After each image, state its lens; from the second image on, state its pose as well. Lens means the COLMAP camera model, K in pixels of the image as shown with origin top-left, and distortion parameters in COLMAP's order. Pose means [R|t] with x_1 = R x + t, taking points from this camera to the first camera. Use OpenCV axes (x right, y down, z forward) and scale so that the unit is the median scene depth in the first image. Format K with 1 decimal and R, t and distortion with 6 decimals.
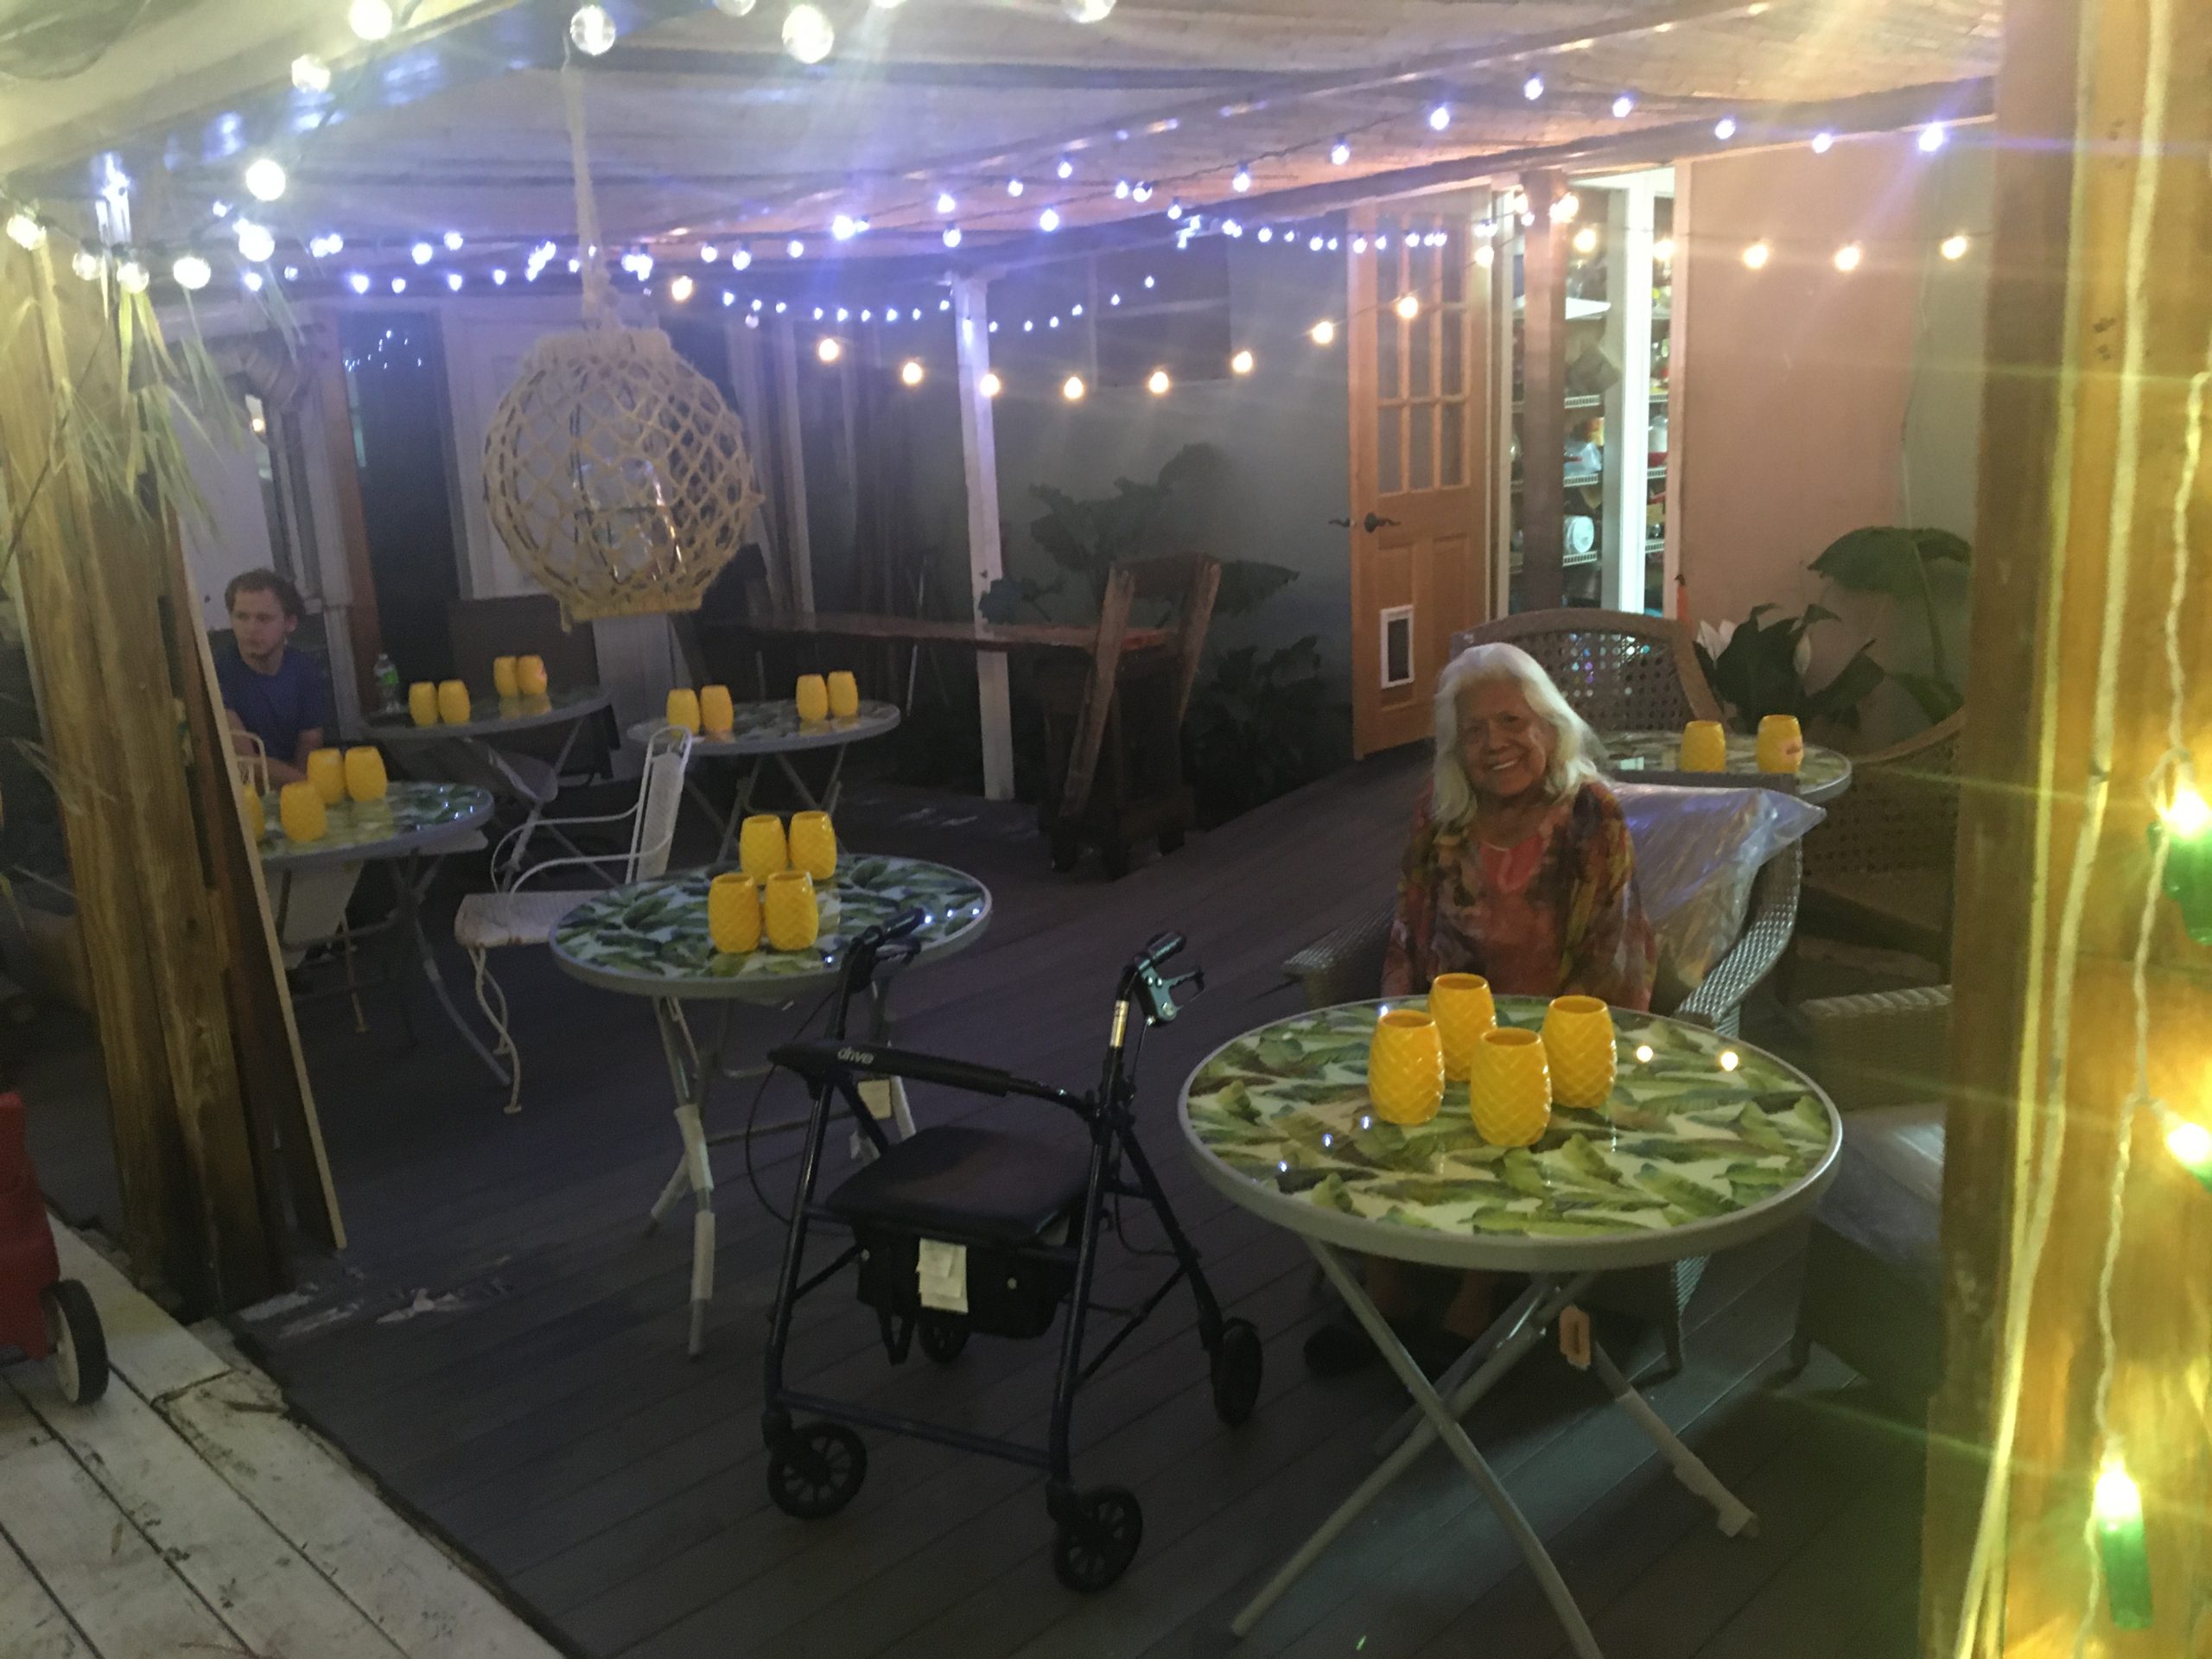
lens RADIAL K [[1865.0, 0, 1103.5], [0, 1865.0, 829.1], [0, 0, 1]] dist [0.072711, -0.103722]
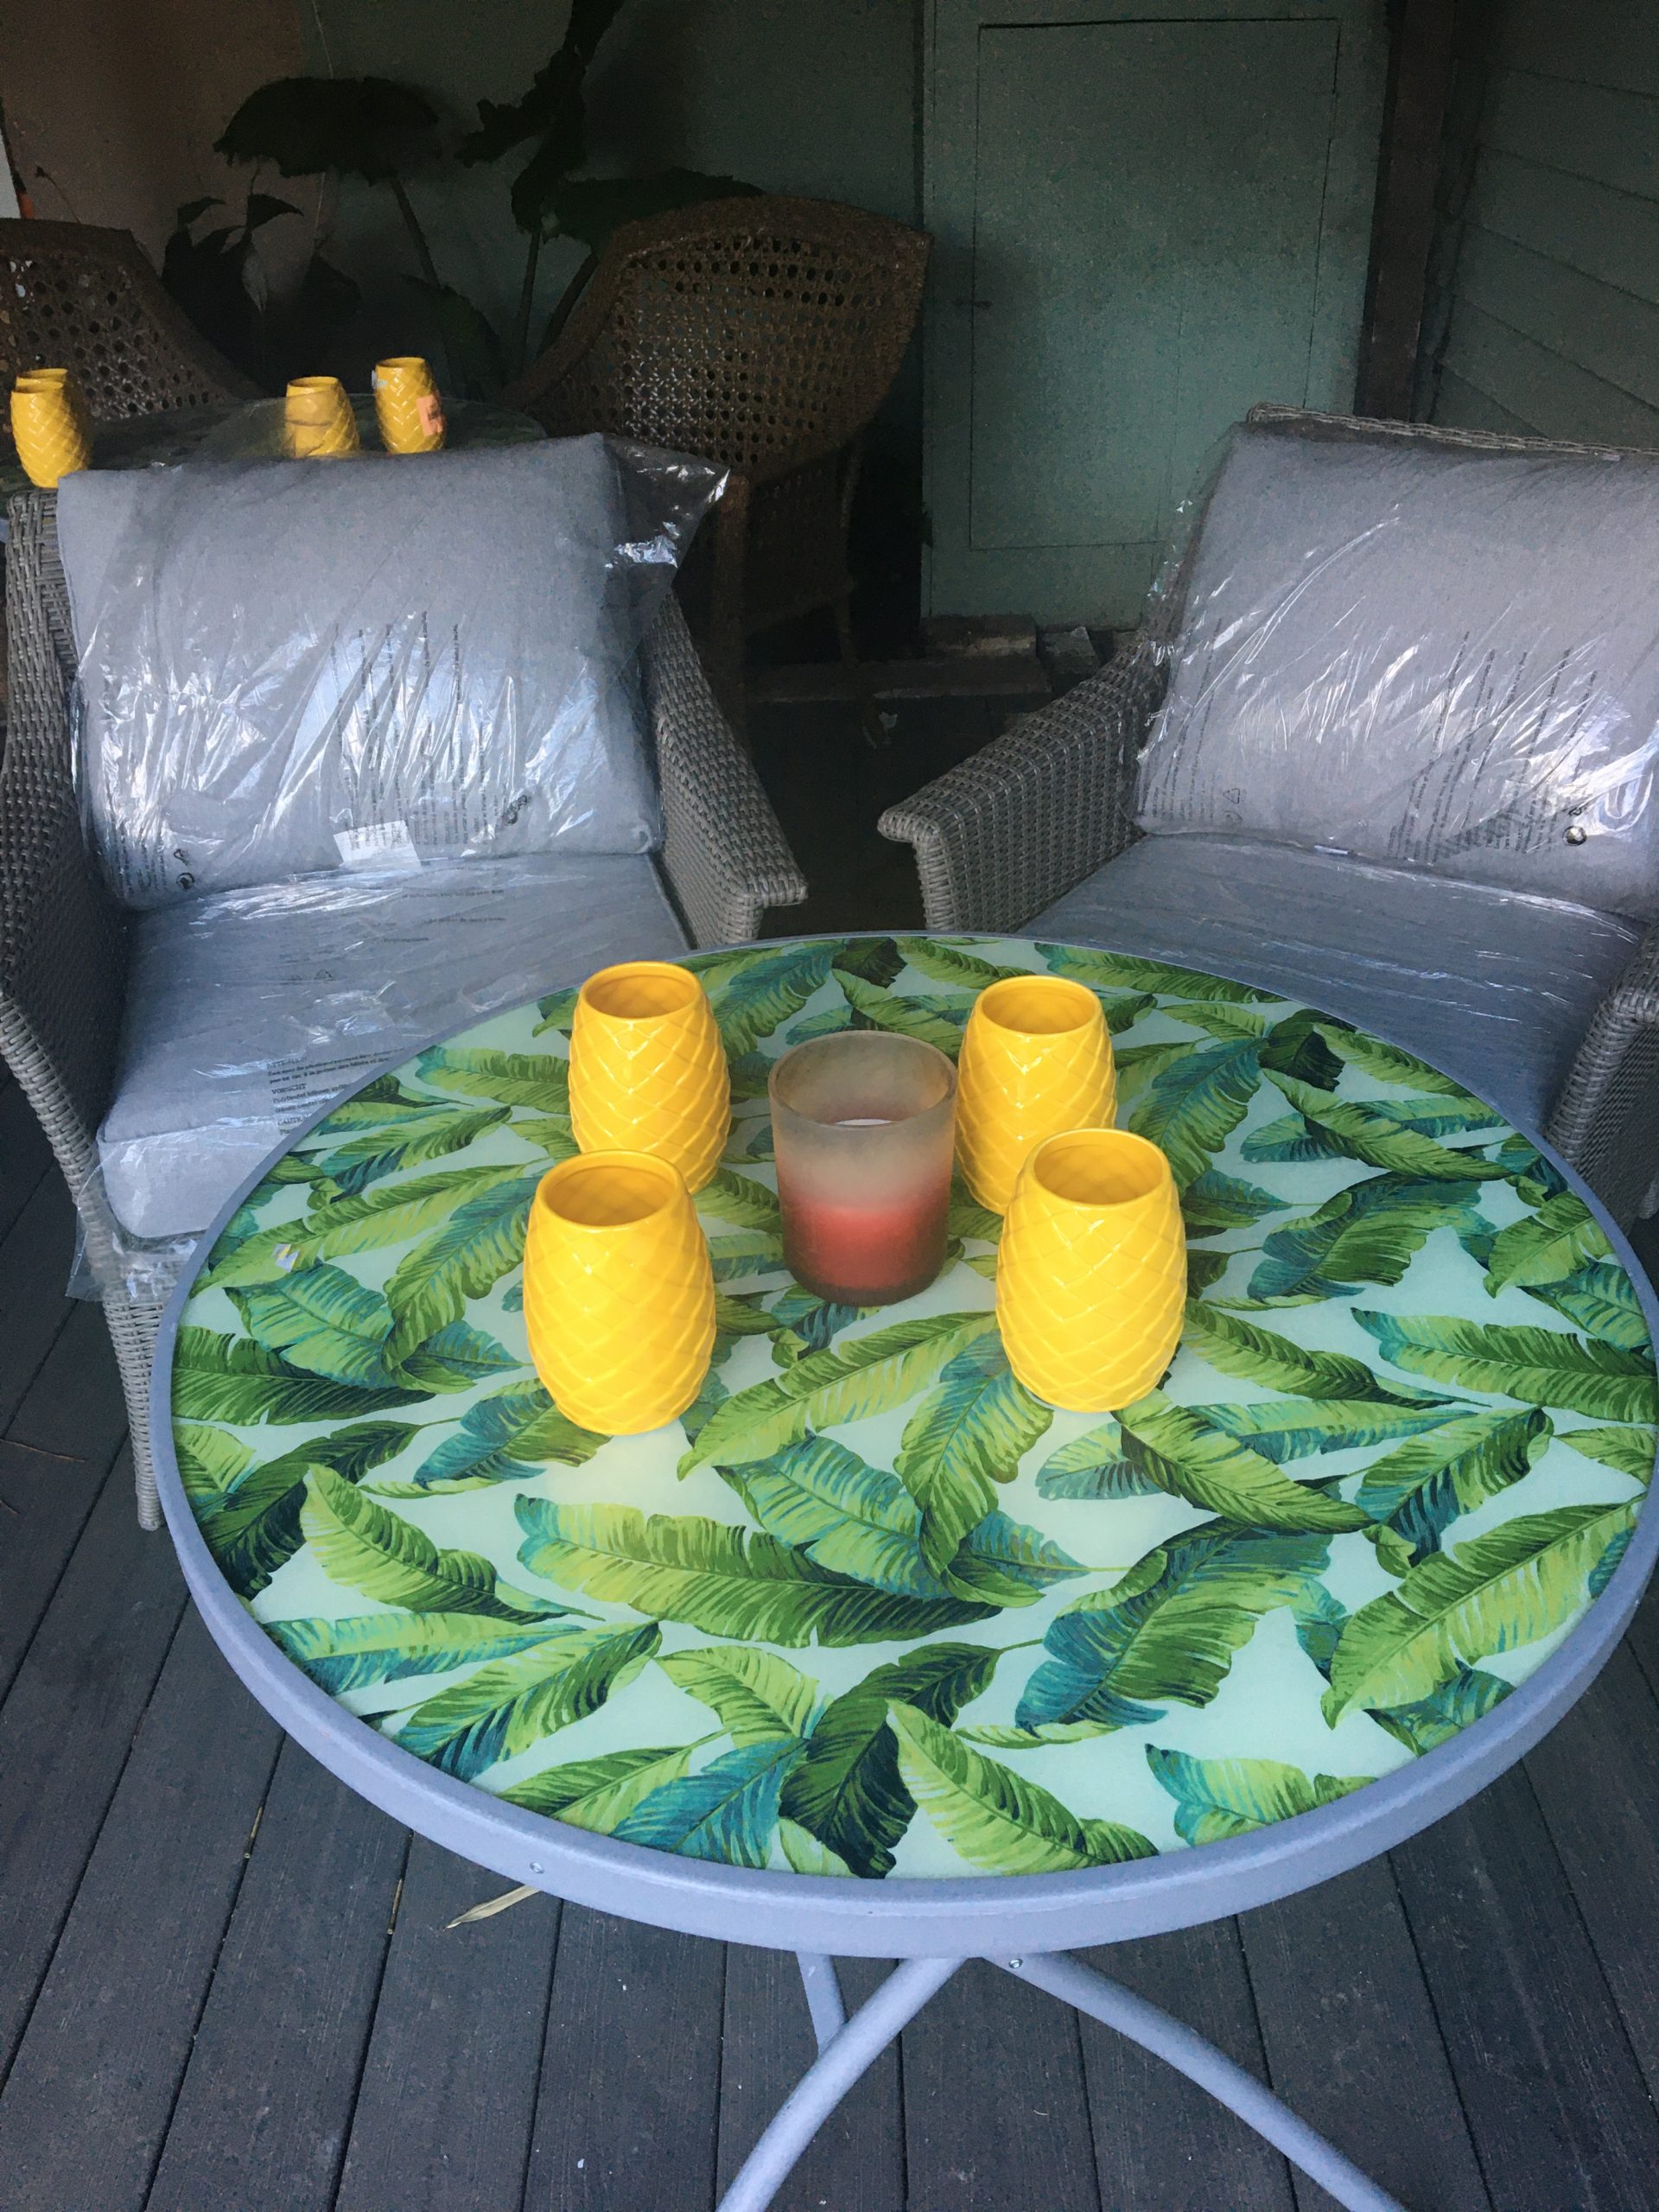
lens RADIAL K [[1865.0, 0, 837.9], [0, 1865.0, 1099.9], [0, 0, 1]] dist [0.072711, -0.103722]
pose [[0.702514, -0.347565, 0.621026, -0.062918], [0.154221, 0.926245, 0.343928, -0.044398], [-0.694759, -0.145839, 0.704302, 0.749107]]
